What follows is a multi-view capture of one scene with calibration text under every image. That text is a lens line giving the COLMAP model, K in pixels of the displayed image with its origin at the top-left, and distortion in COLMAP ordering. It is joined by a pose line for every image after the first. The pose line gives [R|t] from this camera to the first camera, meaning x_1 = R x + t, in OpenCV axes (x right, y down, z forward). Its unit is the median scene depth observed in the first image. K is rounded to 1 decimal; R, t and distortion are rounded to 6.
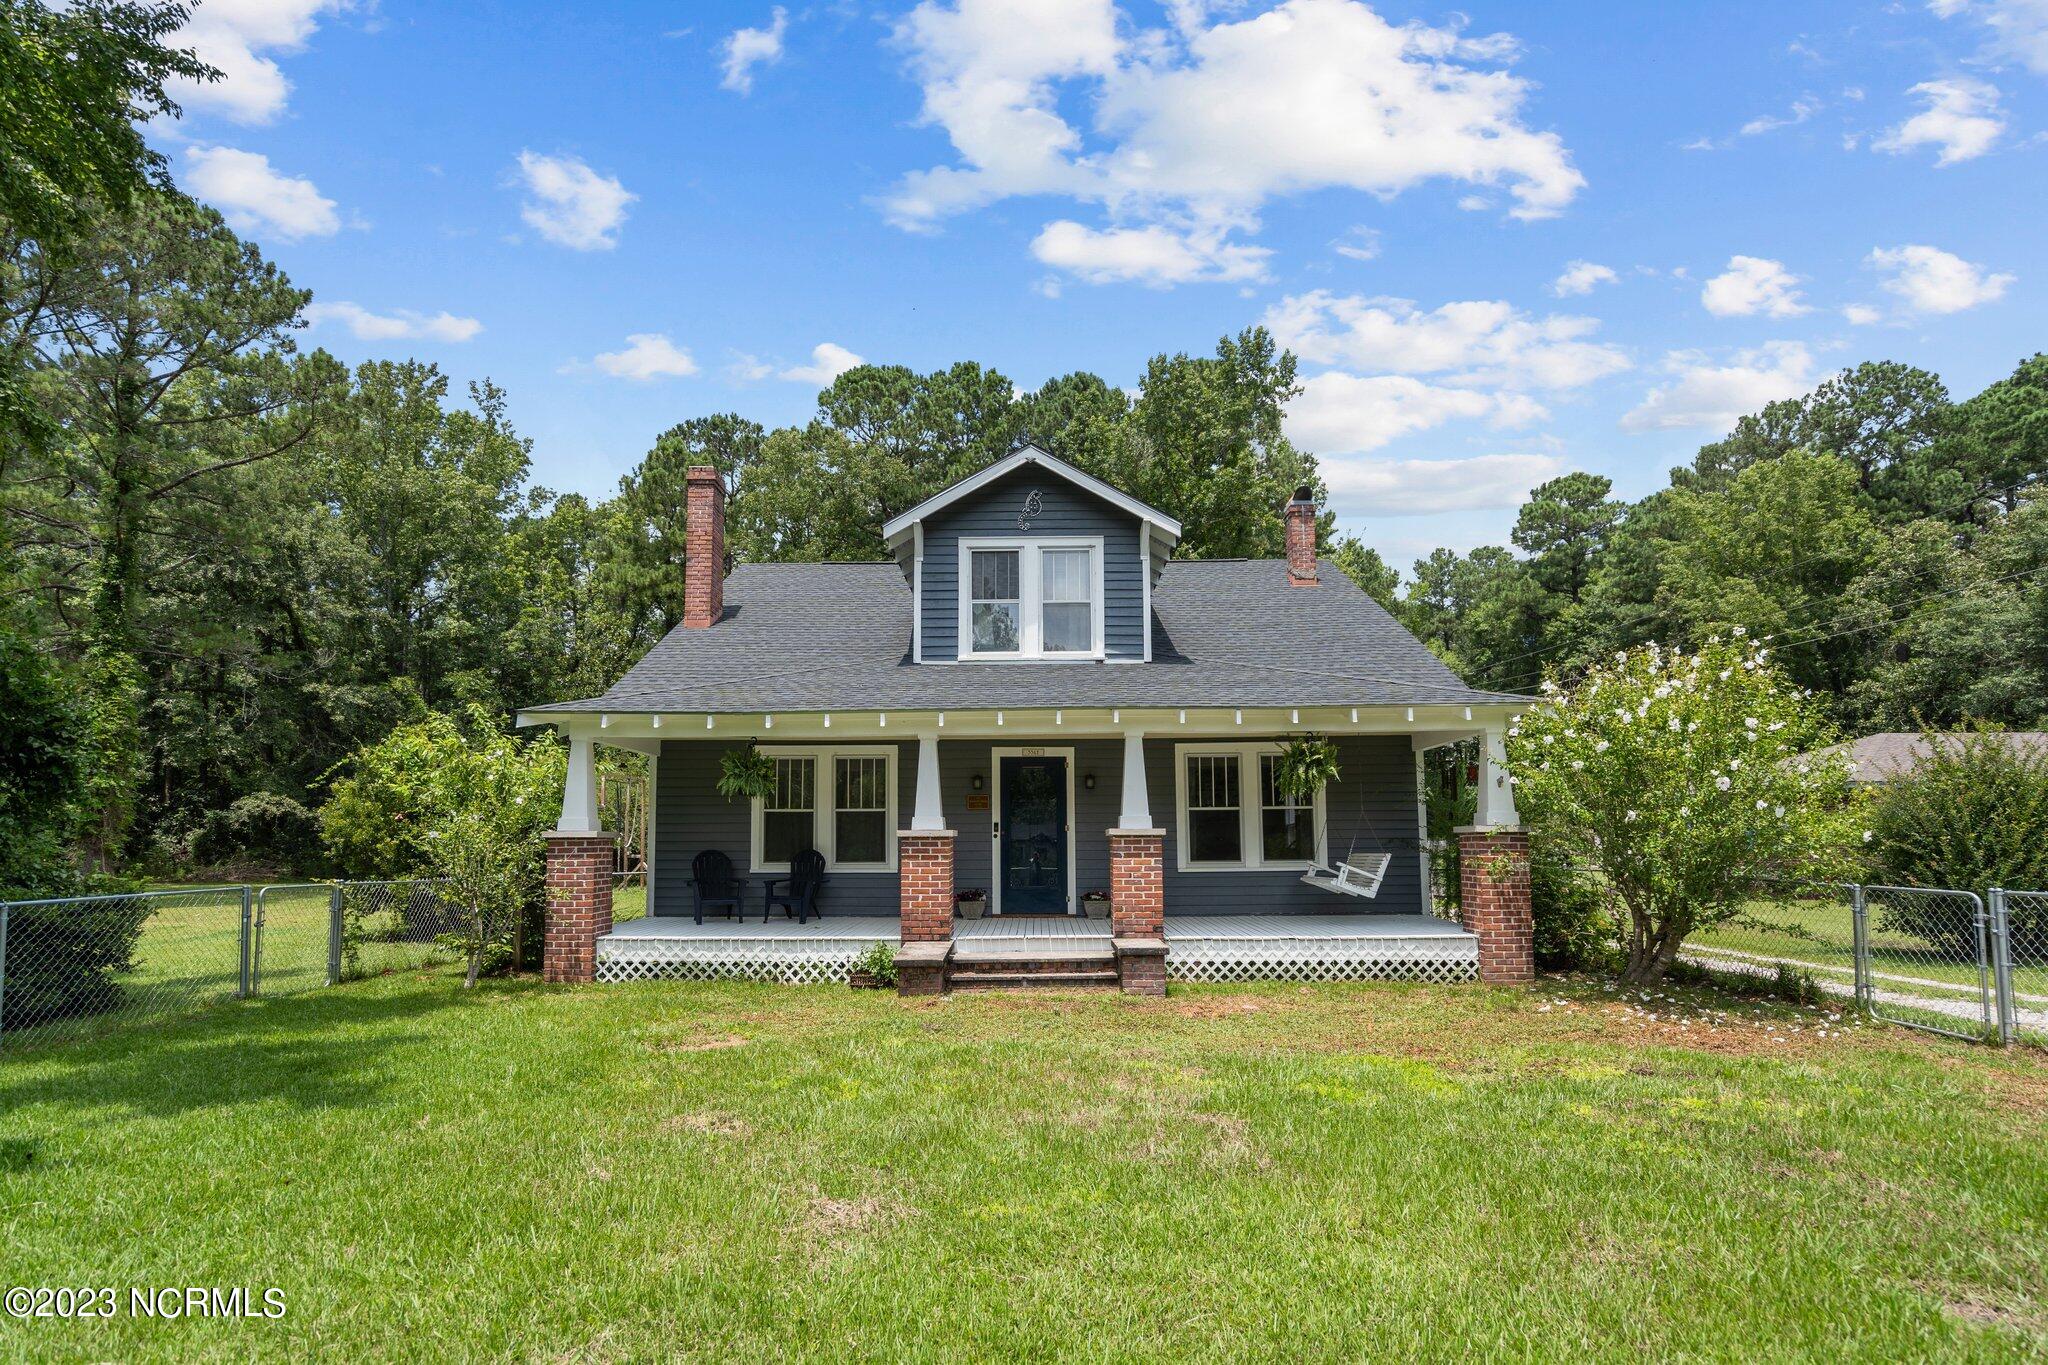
lens RADIAL K [[1003.8, 0, 1019.0], [0, 1003.8, 780.2], [0, 0, 1]] dist [-0.000388, 0.000915]
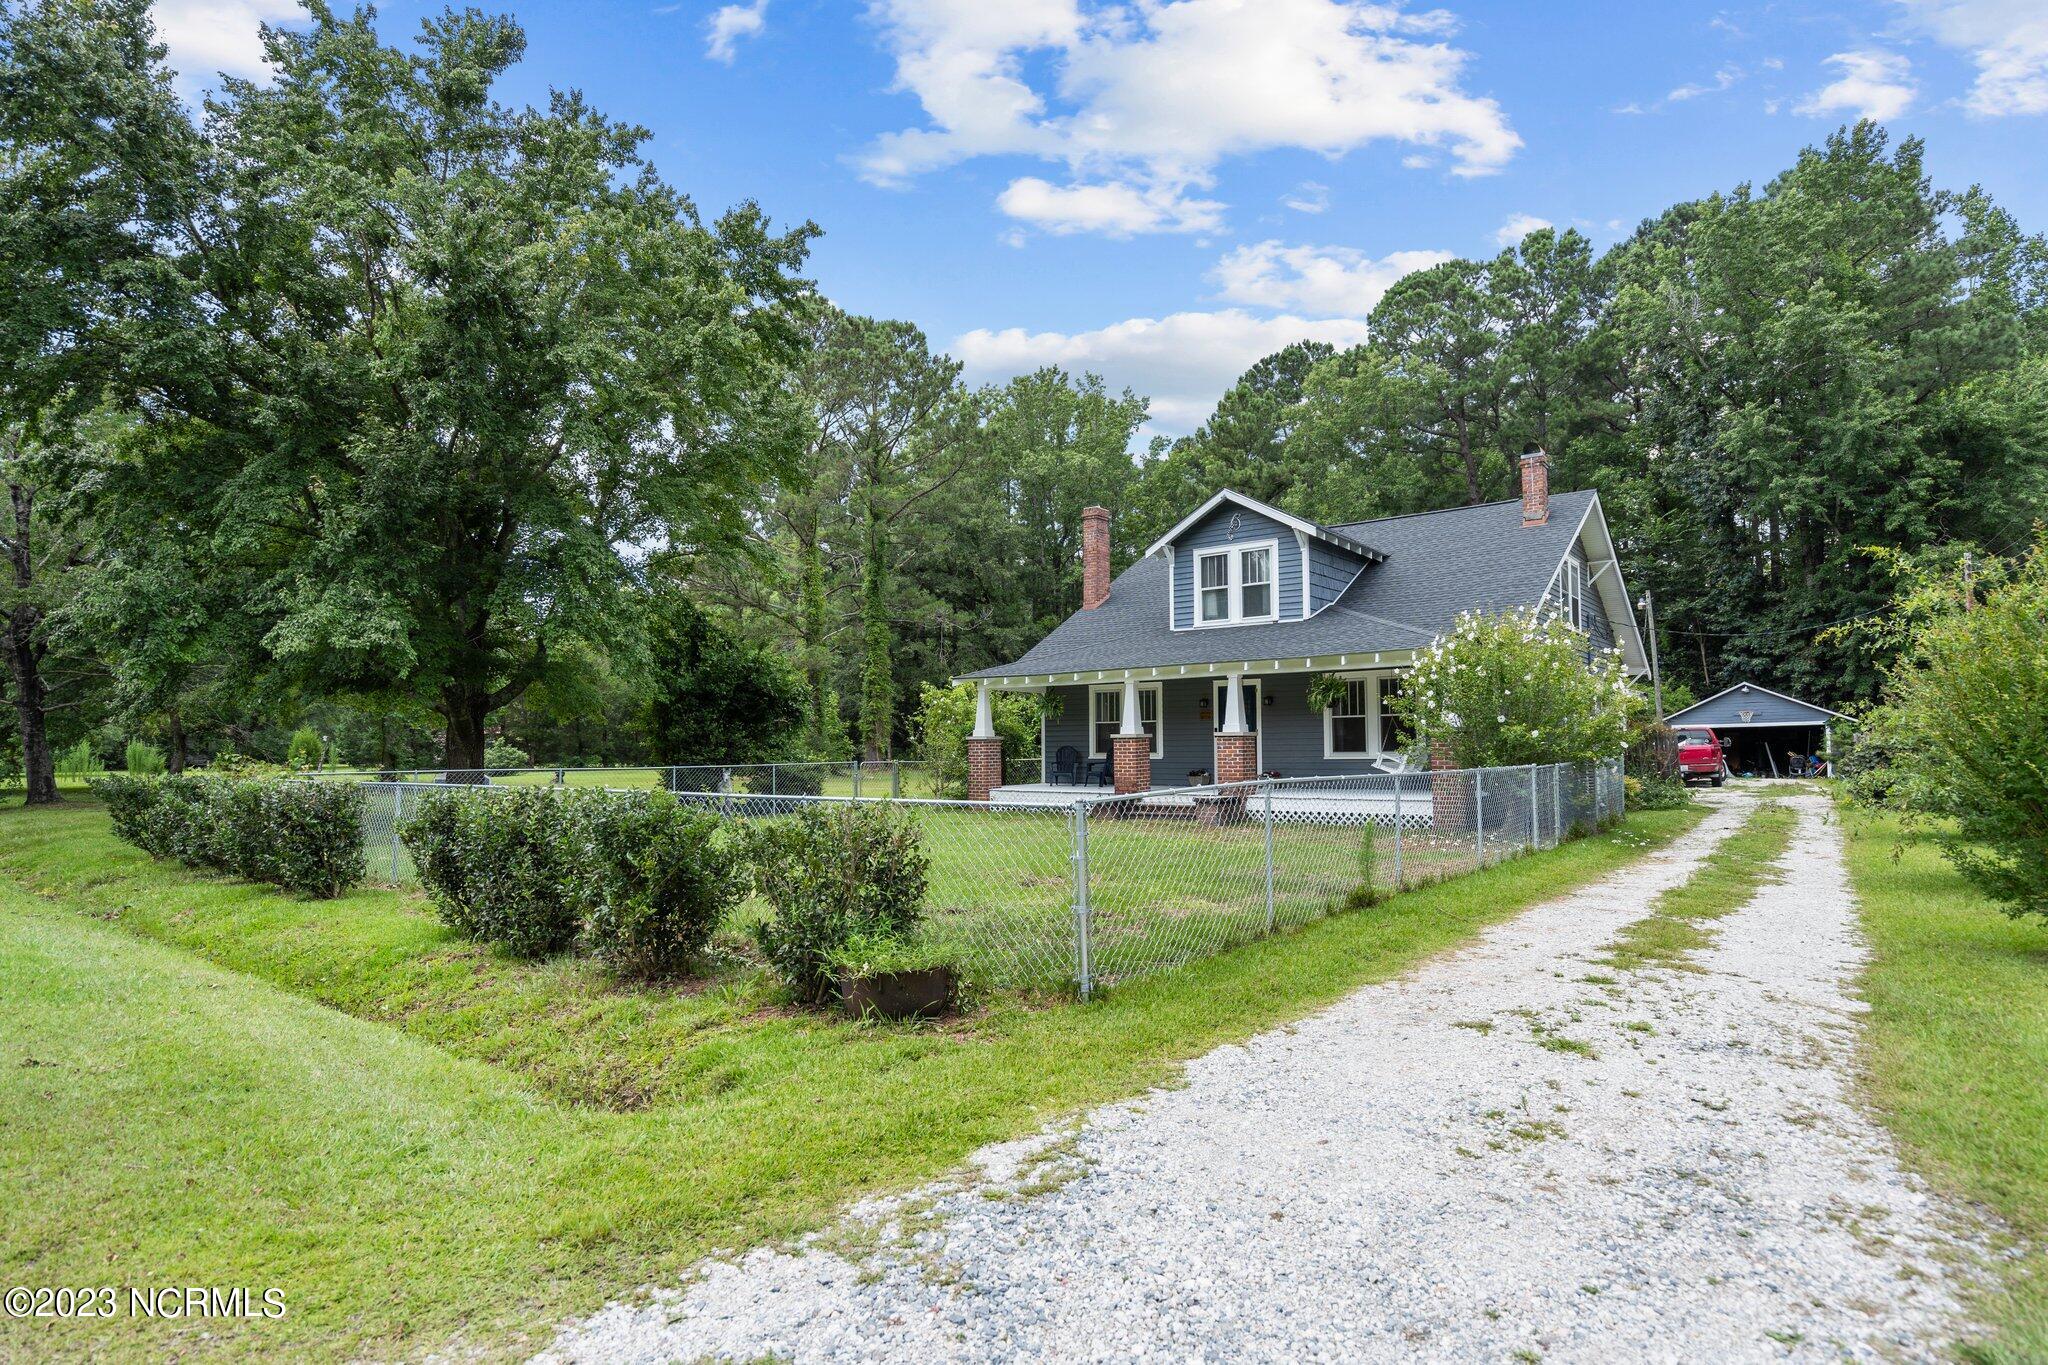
lens RADIAL K [[1111.3, 0, 1024.0], [0, 1111.3, 682.5], [0, 0, 1]] dist [0.021743, 0.001139]
pose [[0.792652, -0.037081, -0.608546, 1.515808], [0.042586, 0.999078, -0.005408, -0.062098], [0.608185, -0.021629, 0.793500, -1.092361]]
